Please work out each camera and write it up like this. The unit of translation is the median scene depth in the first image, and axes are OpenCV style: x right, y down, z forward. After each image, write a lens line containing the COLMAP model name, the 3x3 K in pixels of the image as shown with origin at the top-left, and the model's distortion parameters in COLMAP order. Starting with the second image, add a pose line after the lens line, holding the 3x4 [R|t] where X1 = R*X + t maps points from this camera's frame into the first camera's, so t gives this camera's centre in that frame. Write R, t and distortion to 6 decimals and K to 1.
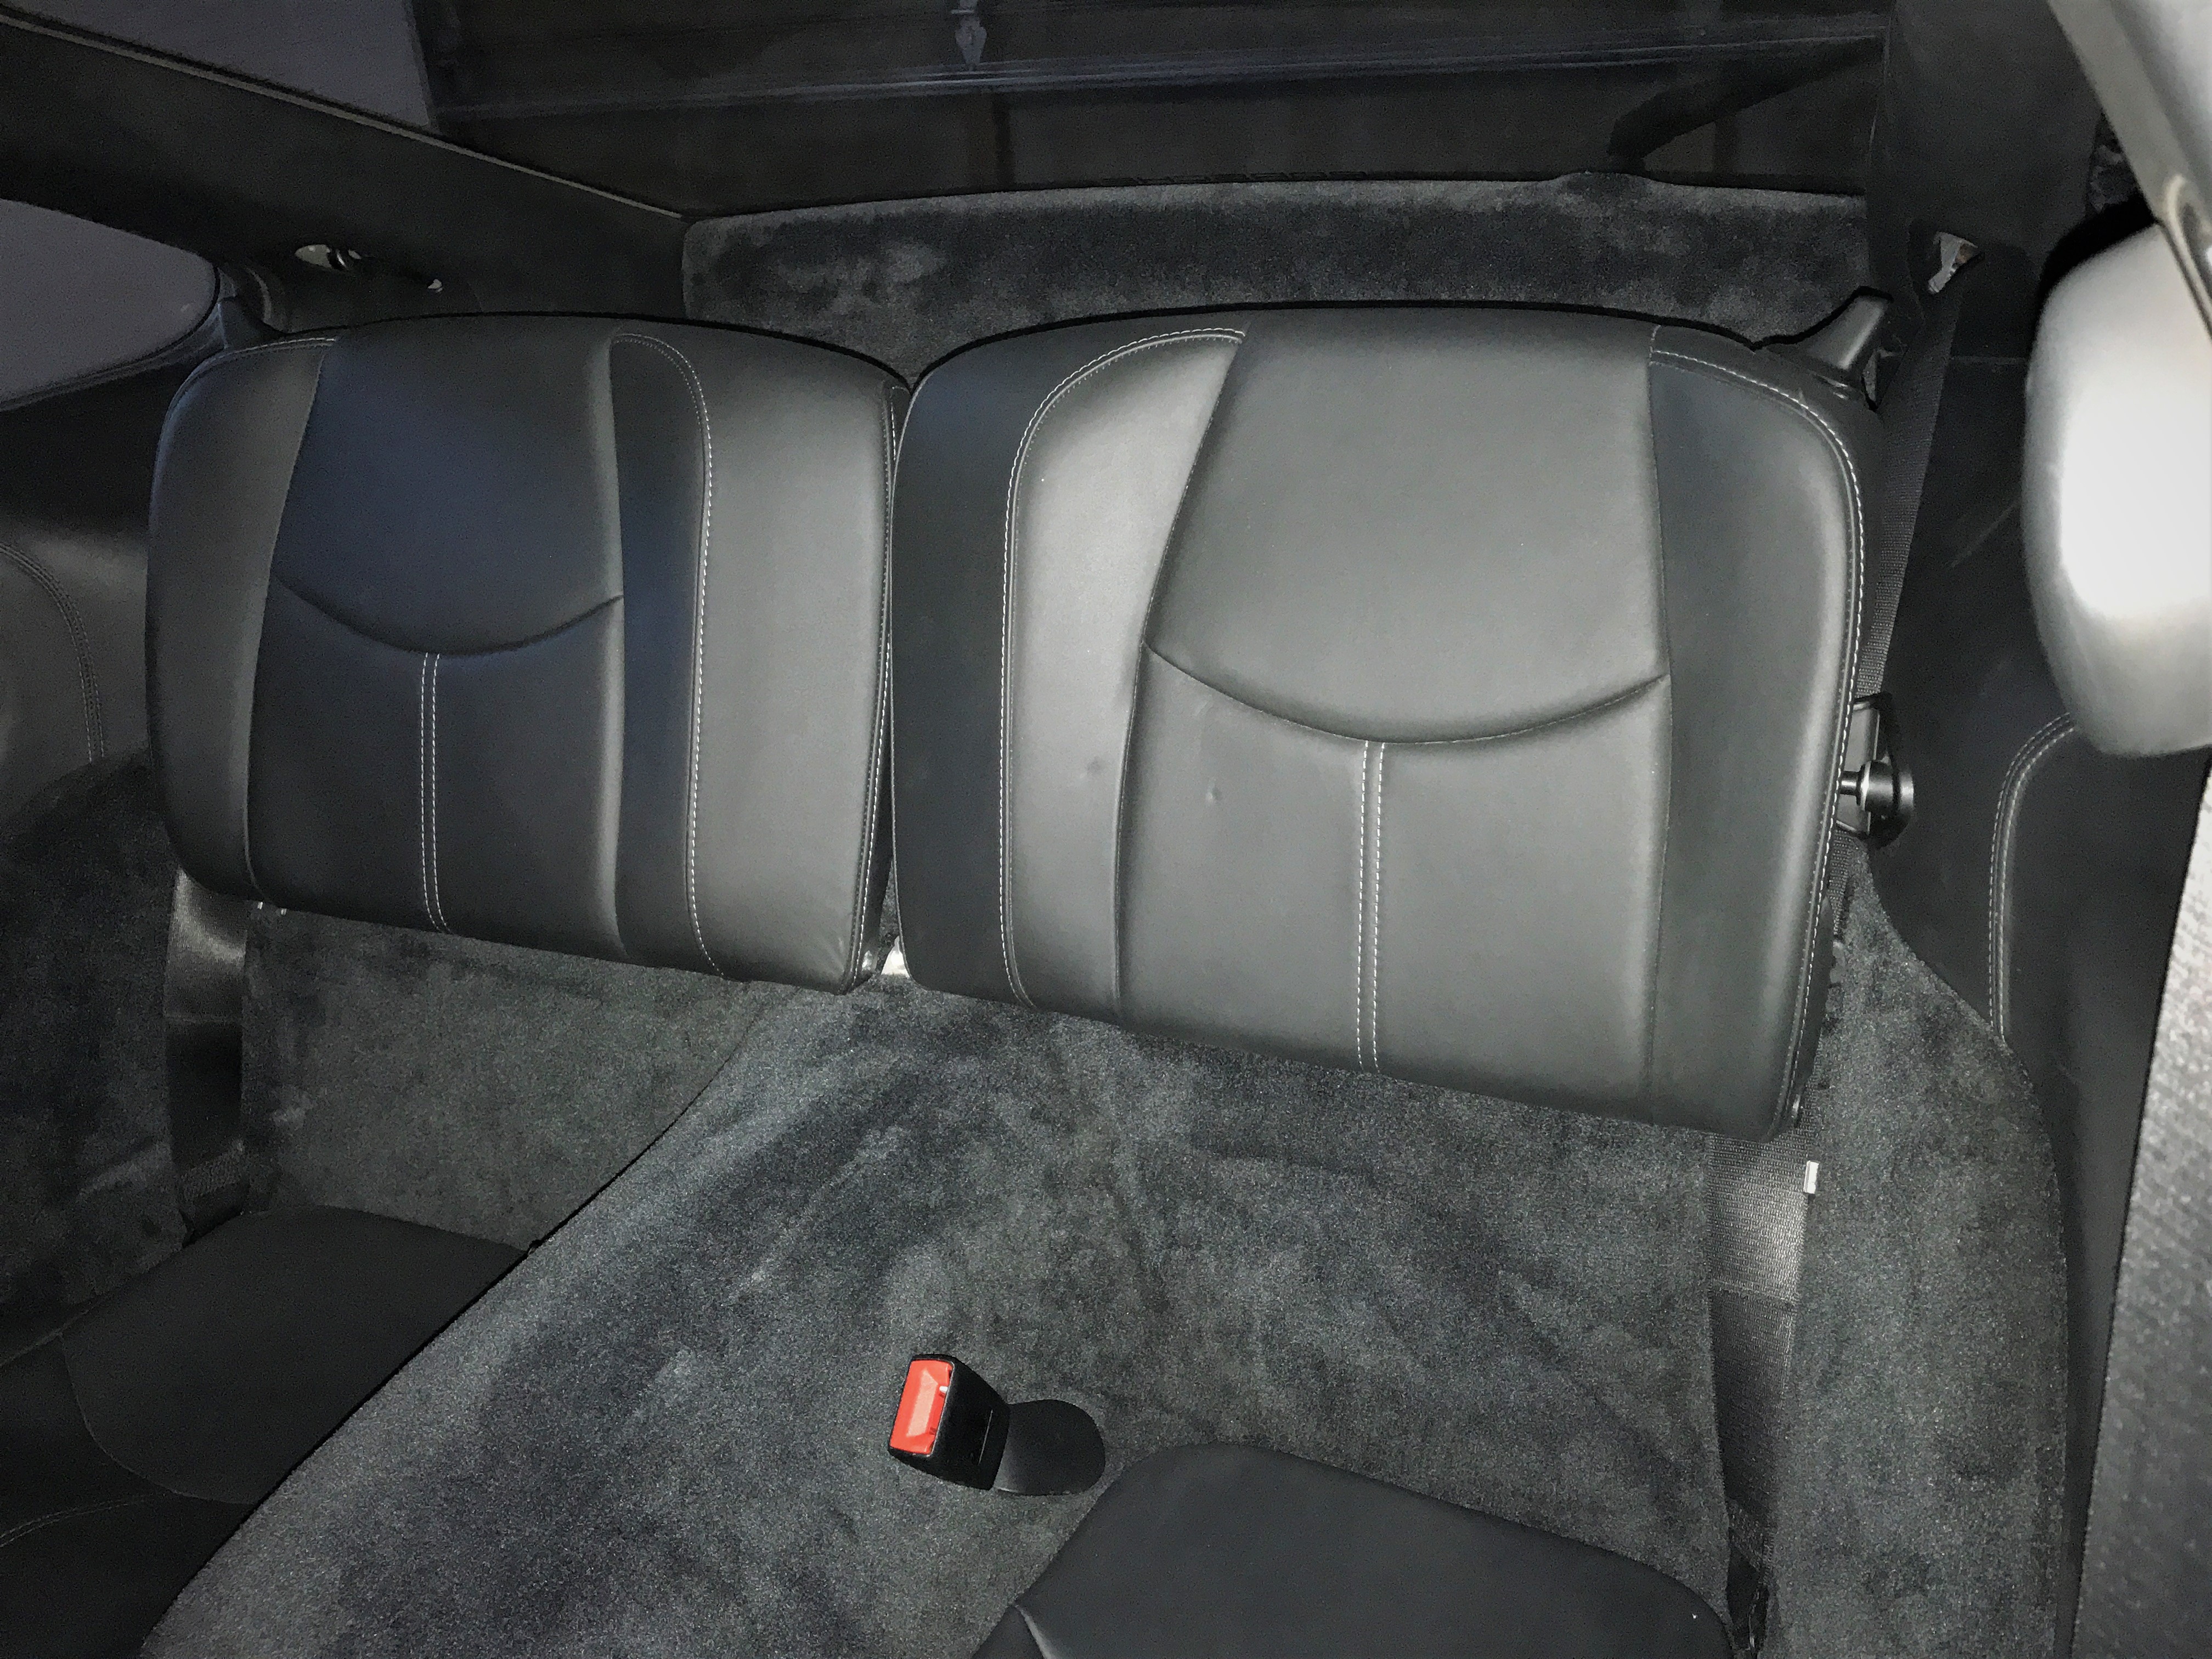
lens RADIAL K [[1803.5, 0, 1101.0], [0, 1803.5, 812.8], [0, 0, 1]] dist [0.008466, -0.009387]
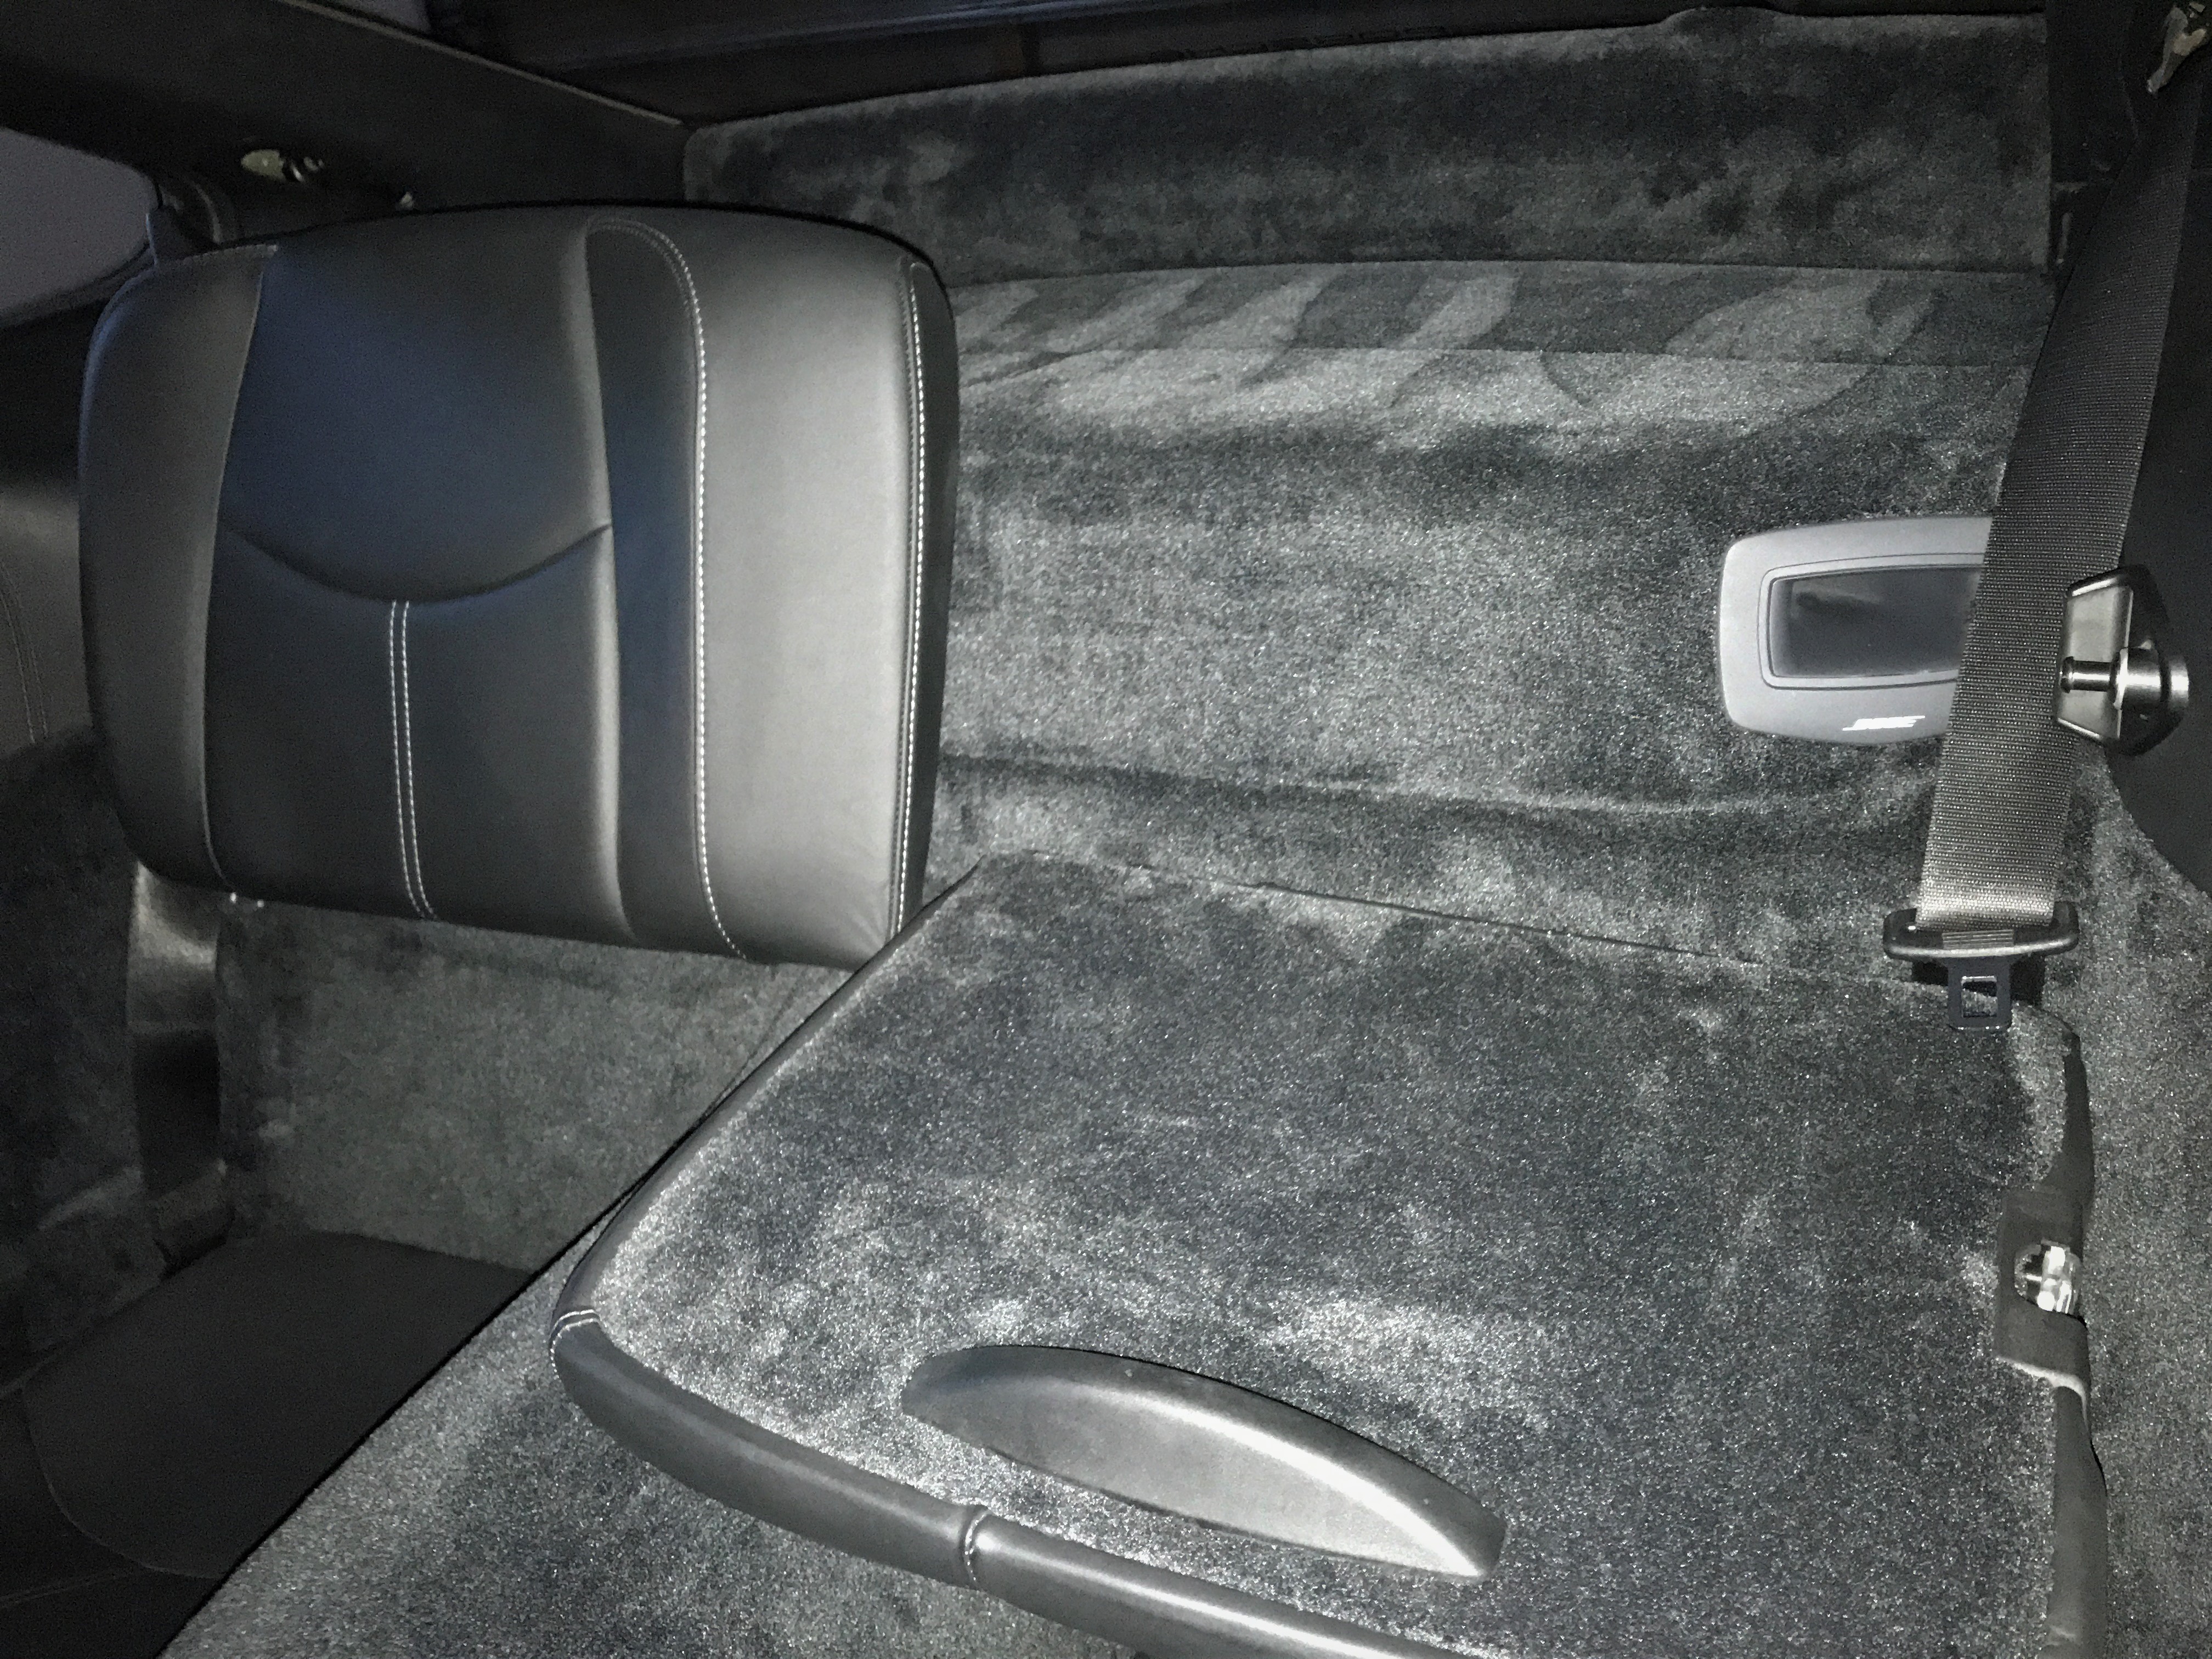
lens RADIAL K [[1803.5, 0, 1107.9], [0, 1803.5, 836.8], [0, 0, 1]] dist [0.008466, -0.009387]
pose [[0.999017, -0.034194, -0.028208, -0.007718], [0.034946, 0.999035, 0.026596, 0.013361], [0.027271, -0.027555, 0.999248, 0.128152]]
